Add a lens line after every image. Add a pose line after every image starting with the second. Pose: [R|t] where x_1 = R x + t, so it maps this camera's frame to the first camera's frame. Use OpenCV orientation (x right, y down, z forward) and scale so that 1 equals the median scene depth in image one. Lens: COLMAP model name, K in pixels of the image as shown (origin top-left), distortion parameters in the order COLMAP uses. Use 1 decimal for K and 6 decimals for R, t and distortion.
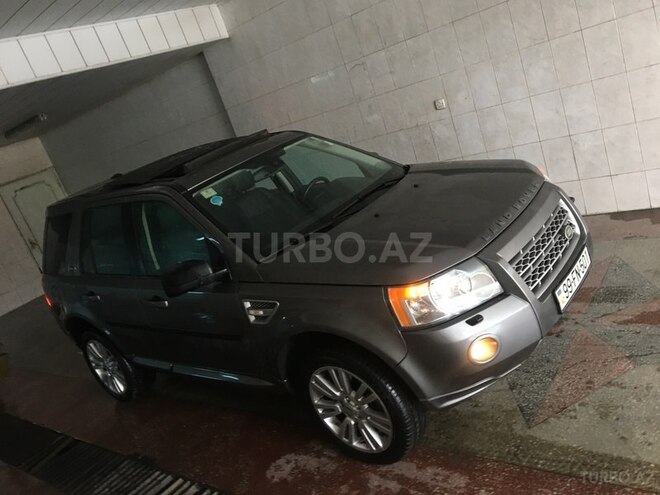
lens RADIAL K [[566.5, 0, 333.3], [0, 566.5, 245.0], [0, 0, 1]] dist [0.070317, -0.081178]
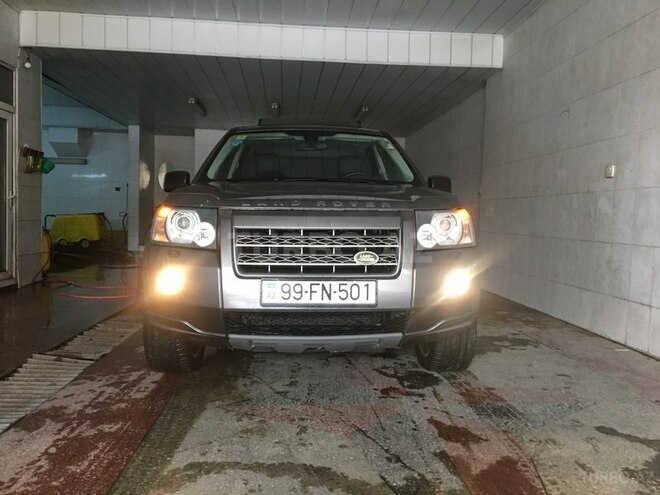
lens RADIAL K [[566.5, 0, 334.6], [0, 566.5, 245.4], [0, 0, 1]] dist [0.070317, -0.081178]
pose [[0.622285, 0.381413, -0.683582, 0.528259], [-0.444627, 0.890942, 0.092355, -0.054314], [0.644258, 0.246468, 0.724007, 0.182541]]
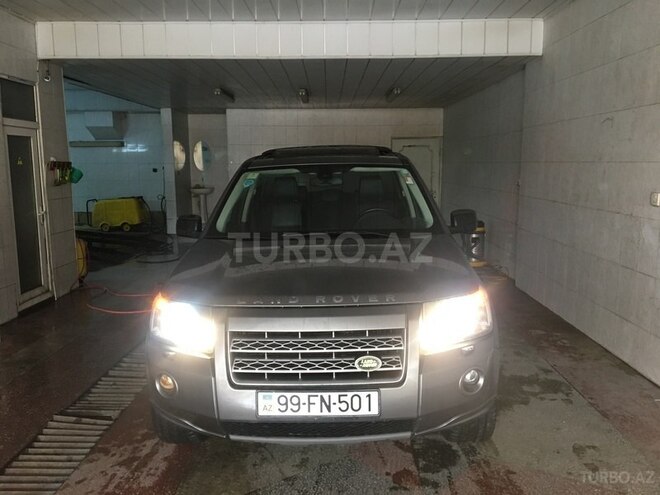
lens RADIAL K [[566.5, 0, 333.2], [0, 566.5, 246.0], [0, 0, 1]] dist [0.070317, -0.081178]
pose [[0.573892, 0.432781, -0.695233, 0.478223], [-0.410232, 0.886681, 0.213324, -0.177196], [0.708772, 0.162782, 0.686399, 0.206187]]
